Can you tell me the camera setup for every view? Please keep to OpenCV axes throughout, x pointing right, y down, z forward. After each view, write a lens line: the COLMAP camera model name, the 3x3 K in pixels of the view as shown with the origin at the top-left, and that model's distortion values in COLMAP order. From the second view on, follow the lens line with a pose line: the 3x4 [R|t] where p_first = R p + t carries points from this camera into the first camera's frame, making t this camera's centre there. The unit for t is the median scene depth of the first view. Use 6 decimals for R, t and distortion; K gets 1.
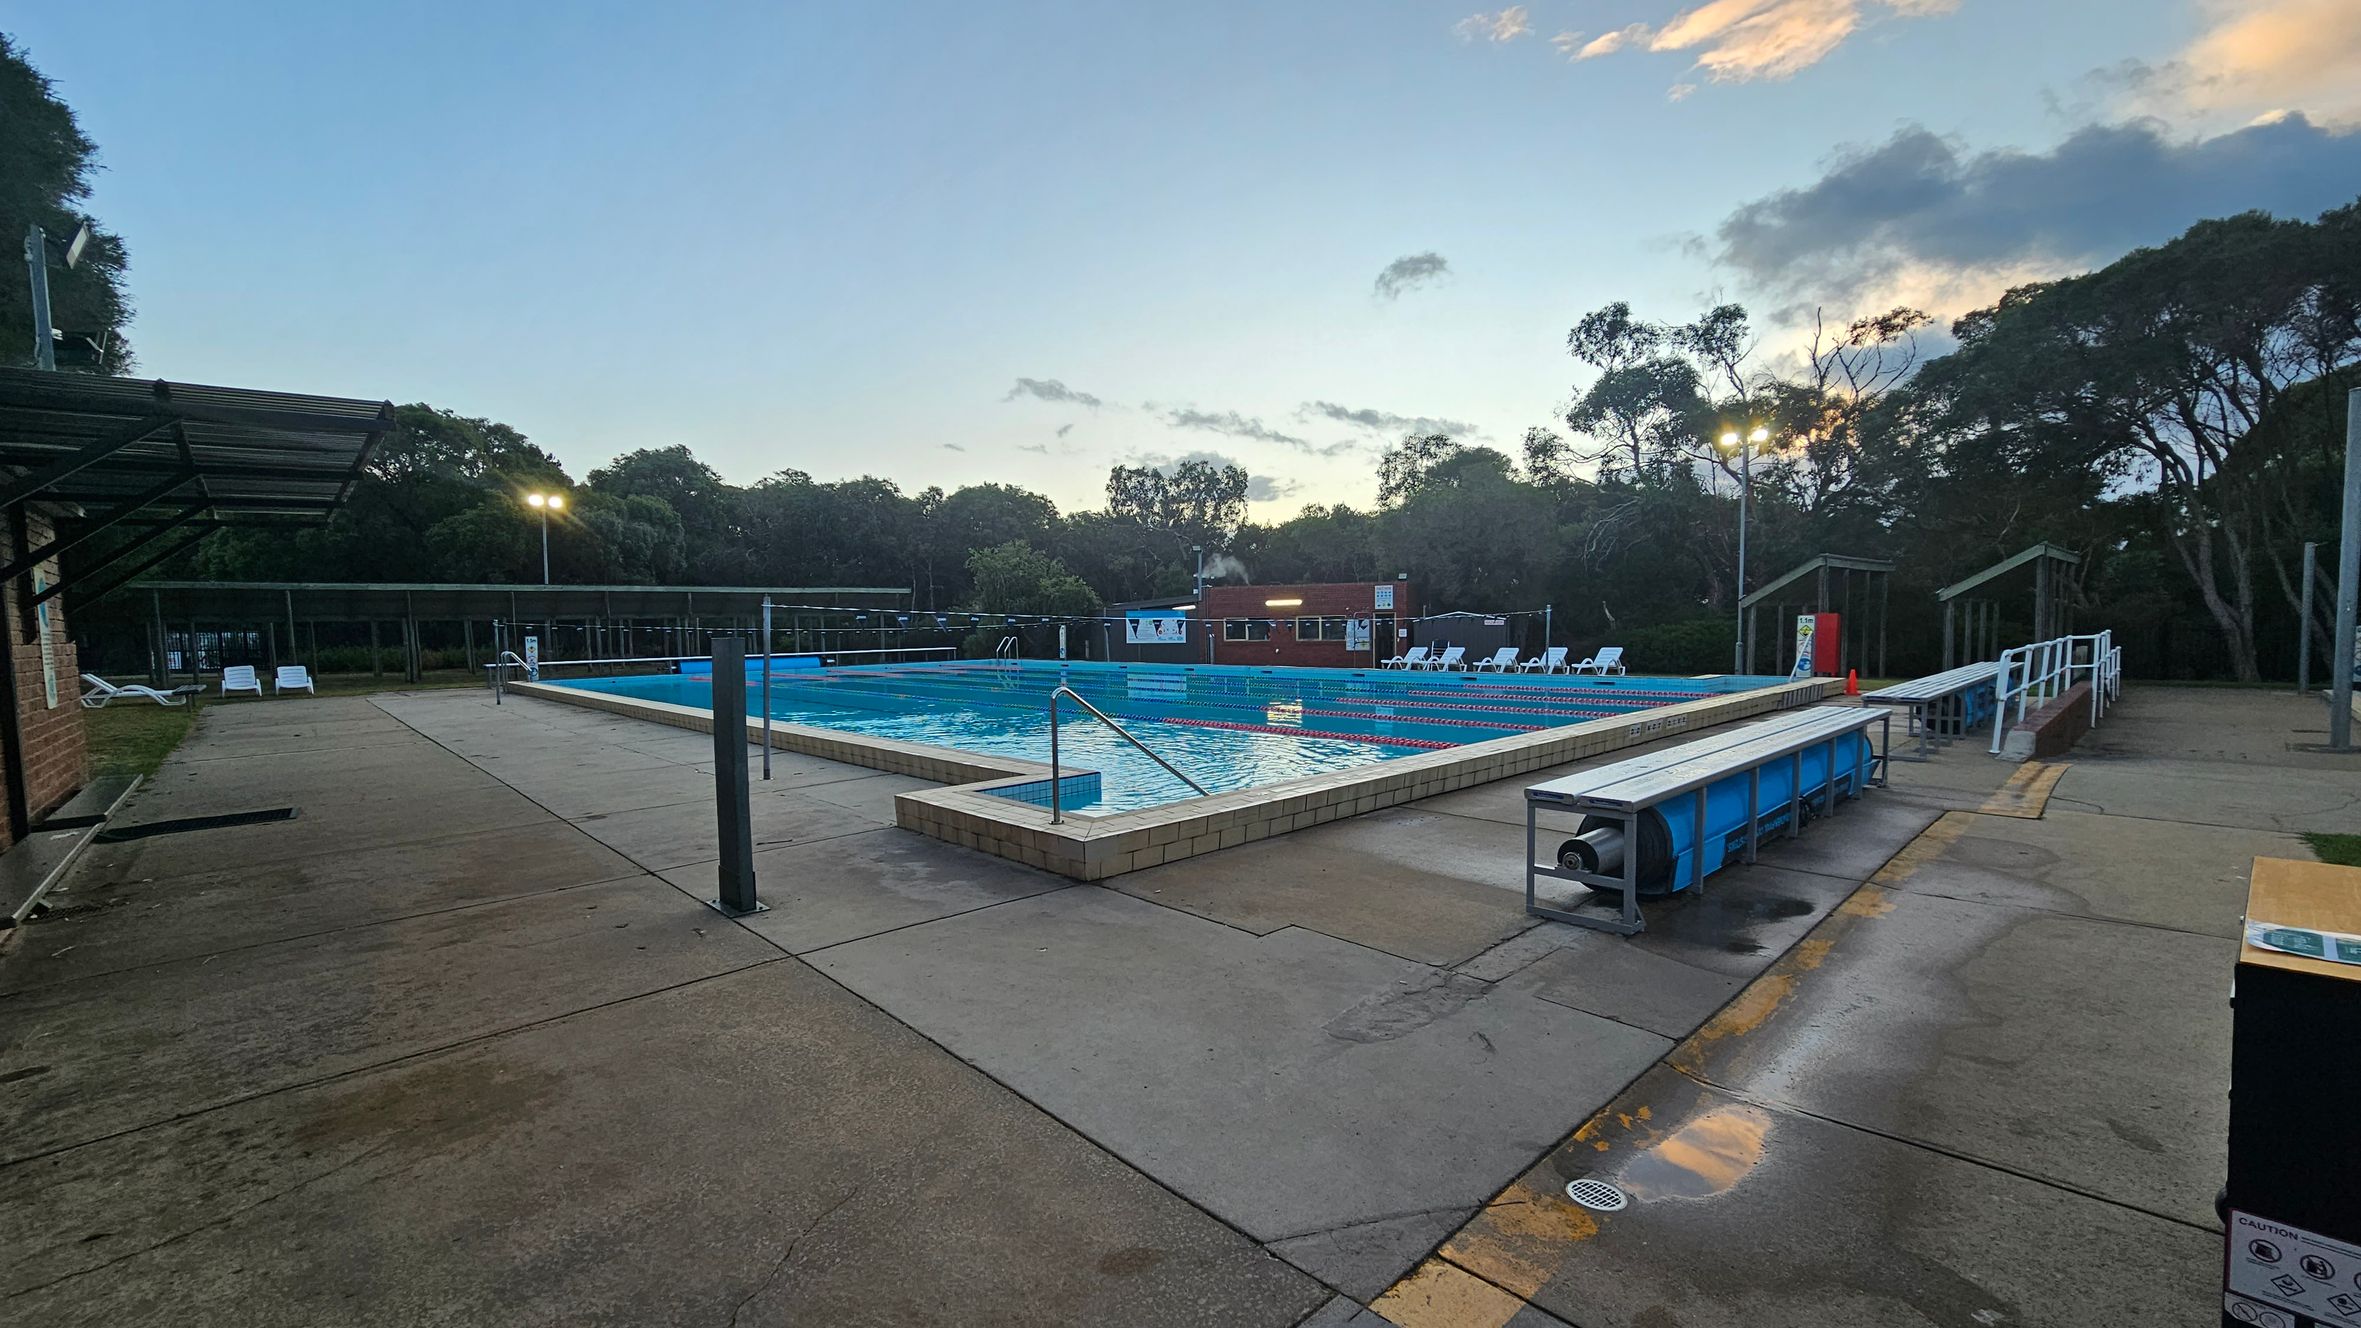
lens RADIAL K [[964.2, 0, 1177.4], [0, 964.2, 691.5], [0, 0, 1]] dist [-0.002679, -0.000354]
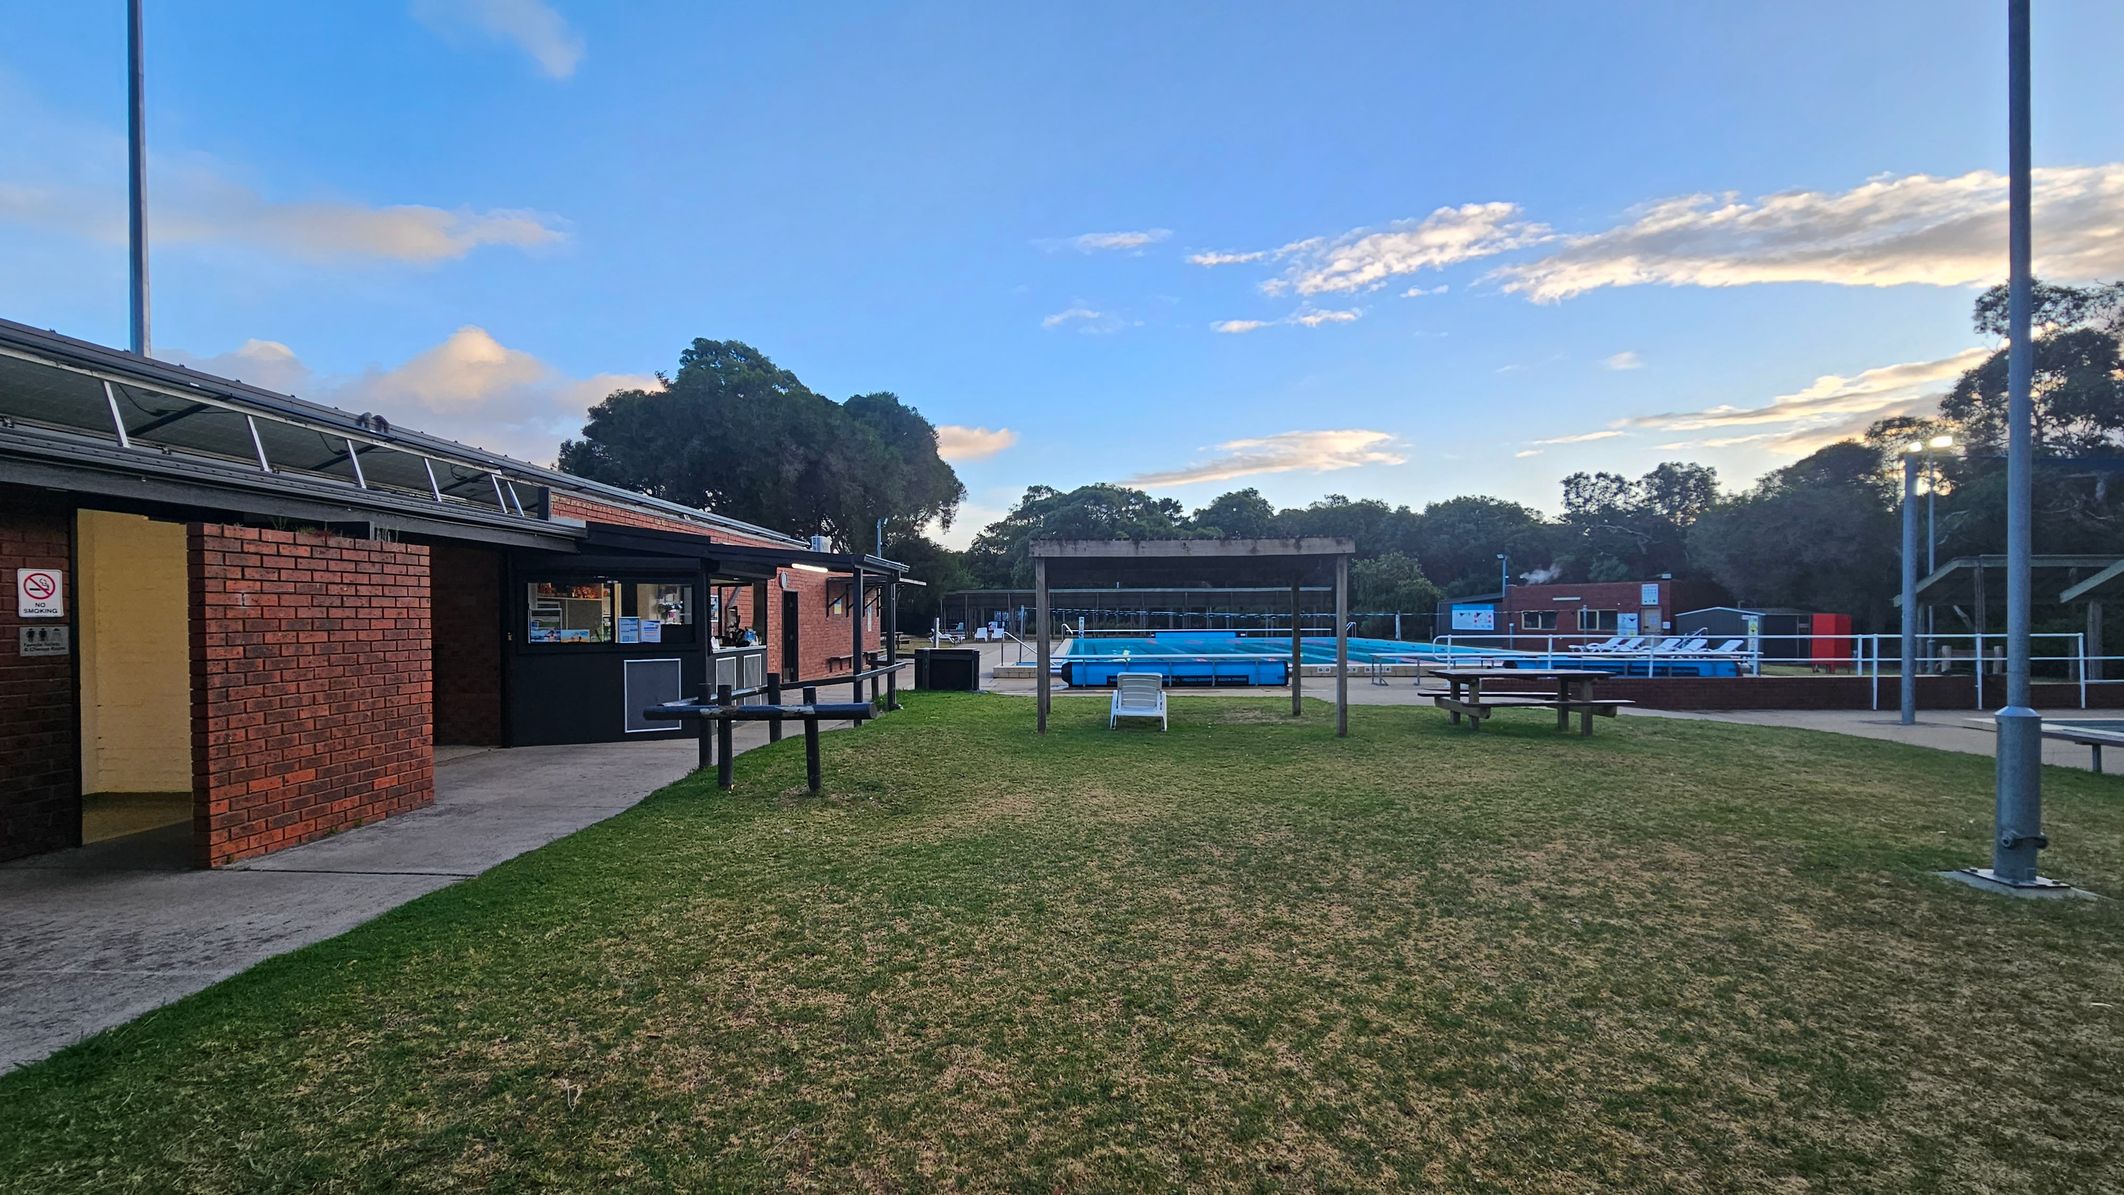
lens RADIAL K [[867.4, 0, 1059.2], [0, 867.4, 622.2], [0, 0, 1]] dist [-0.002679, -0.000354]
pose [[0.700593, 0.019218, -0.713302, 0.463605], [-0.058865, 0.997787, -0.030933, 0.010430], [0.711129, 0.063660, 0.700173, -0.238989]]
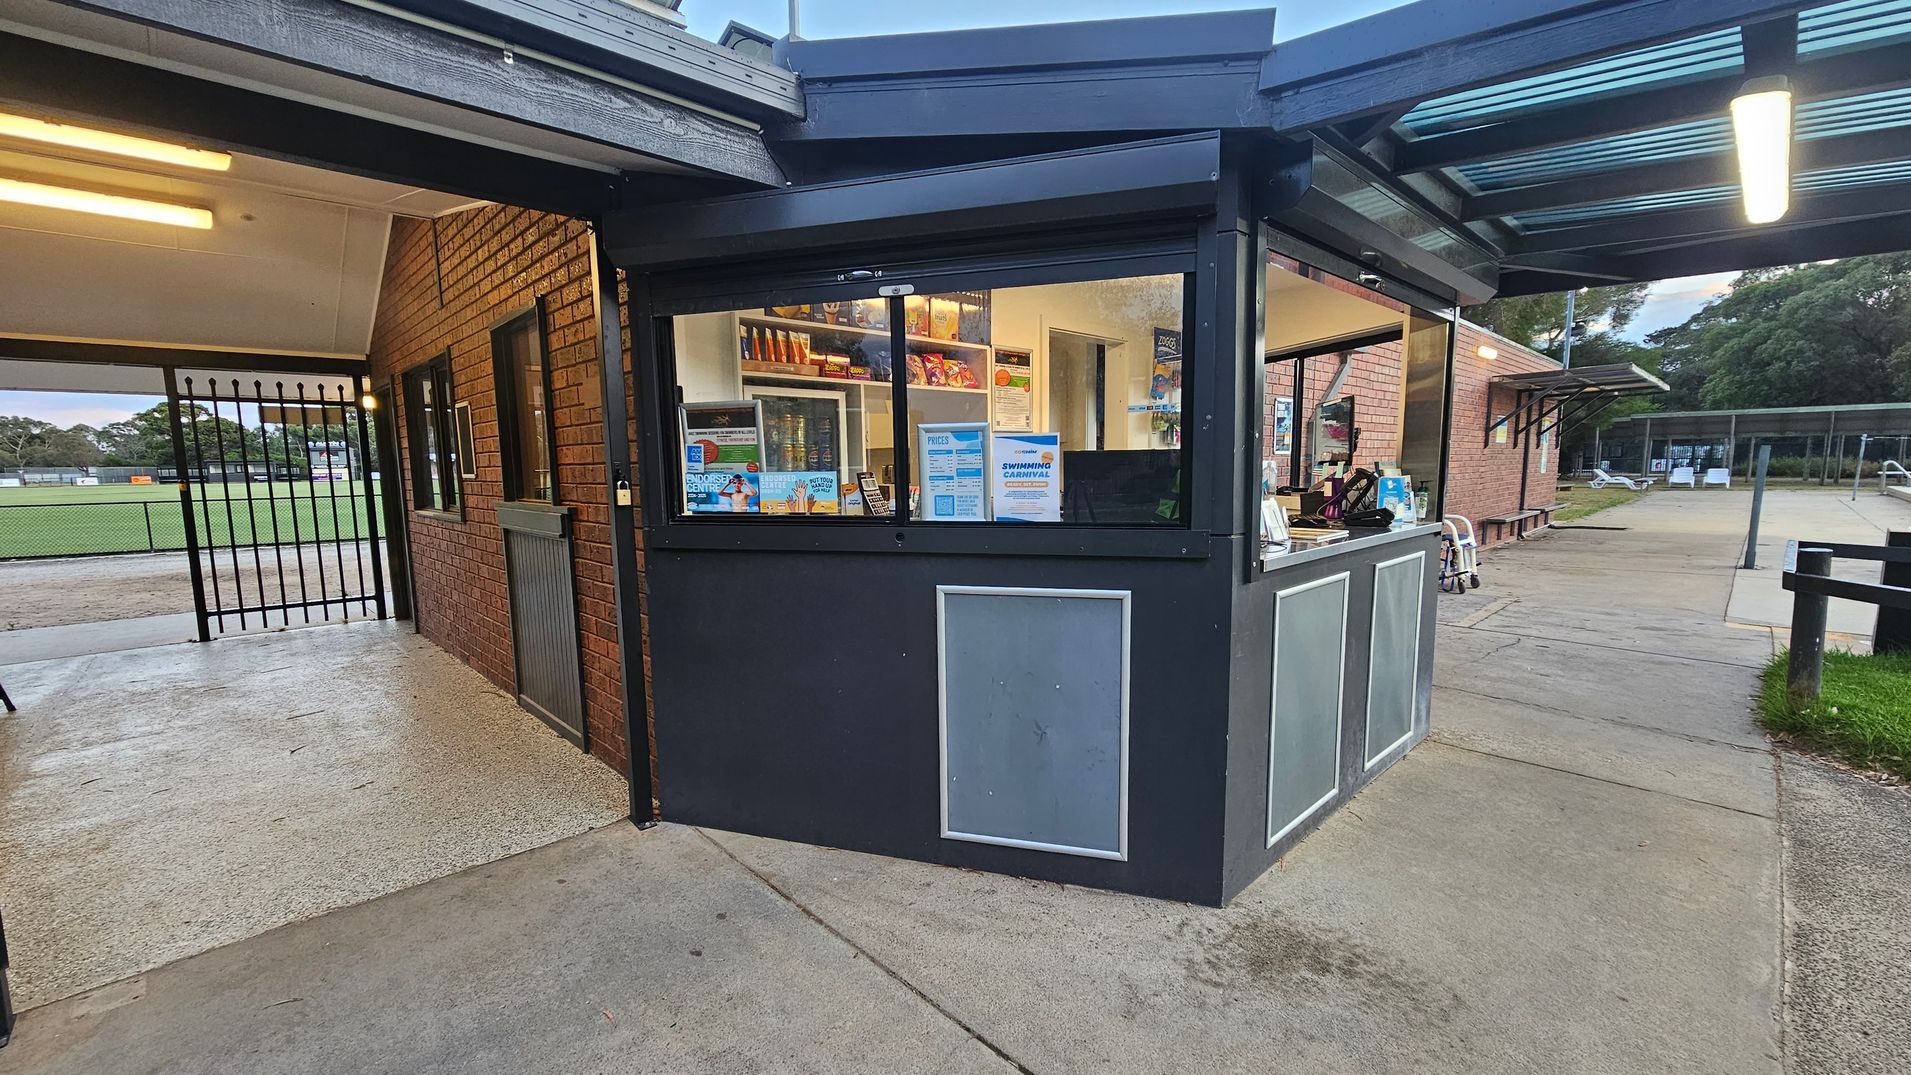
lens RADIAL K [[780.4, 0, 953.0], [0, 780.4, 559.7], [0, 0, 1]] dist [-0.002679, -0.000354]
pose [[-0.002224, 0.140083, -0.990137, 0.217703], [-0.058524, 0.988424, 0.139972, 0.010411], [0.998284, 0.058258, 0.006000, -0.134436]]
